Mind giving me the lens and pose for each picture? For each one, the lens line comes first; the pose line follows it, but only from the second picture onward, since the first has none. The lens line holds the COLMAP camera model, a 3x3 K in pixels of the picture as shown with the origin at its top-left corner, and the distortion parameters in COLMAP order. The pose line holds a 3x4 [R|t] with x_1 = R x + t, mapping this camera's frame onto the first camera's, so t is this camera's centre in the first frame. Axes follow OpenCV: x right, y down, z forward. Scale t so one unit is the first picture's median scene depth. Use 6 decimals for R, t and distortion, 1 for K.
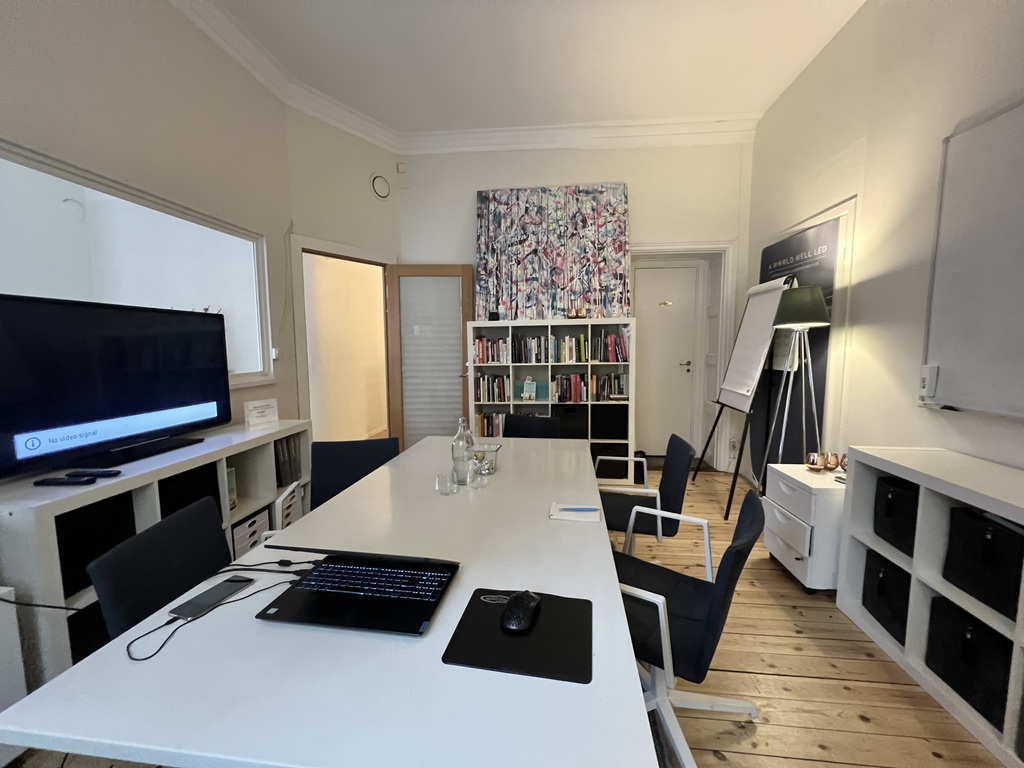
lens RADIAL K [[410.1, 0, 513.7], [0, 410.1, 383.6], [0, 0, 1]] dist [-0.001173, -0.000243]
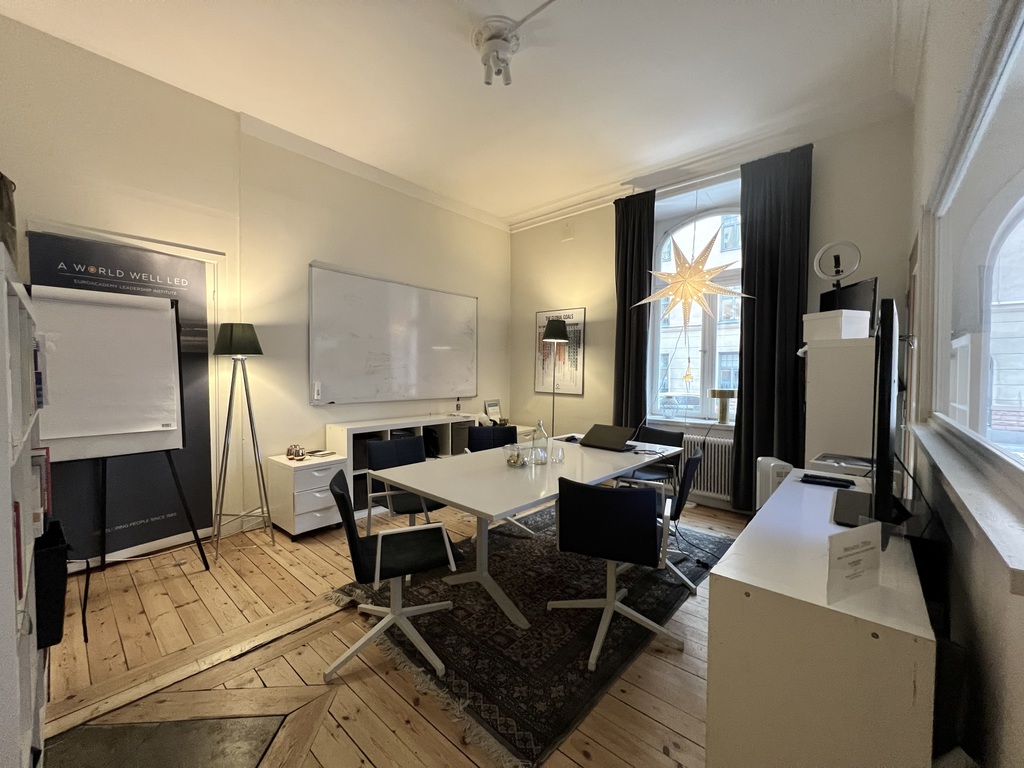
lens RADIAL K [[410.1, 0, 513.7], [0, 410.1, 383.6], [0, 0, 1]] dist [-0.001173, -0.000243]
pose [[-0.815122, -0.015744, 0.579076, -0.589148], [0.056960, 0.992608, 0.107166, -0.135512], [-0.576482, 0.120338, -0.808200, 1.447594]]
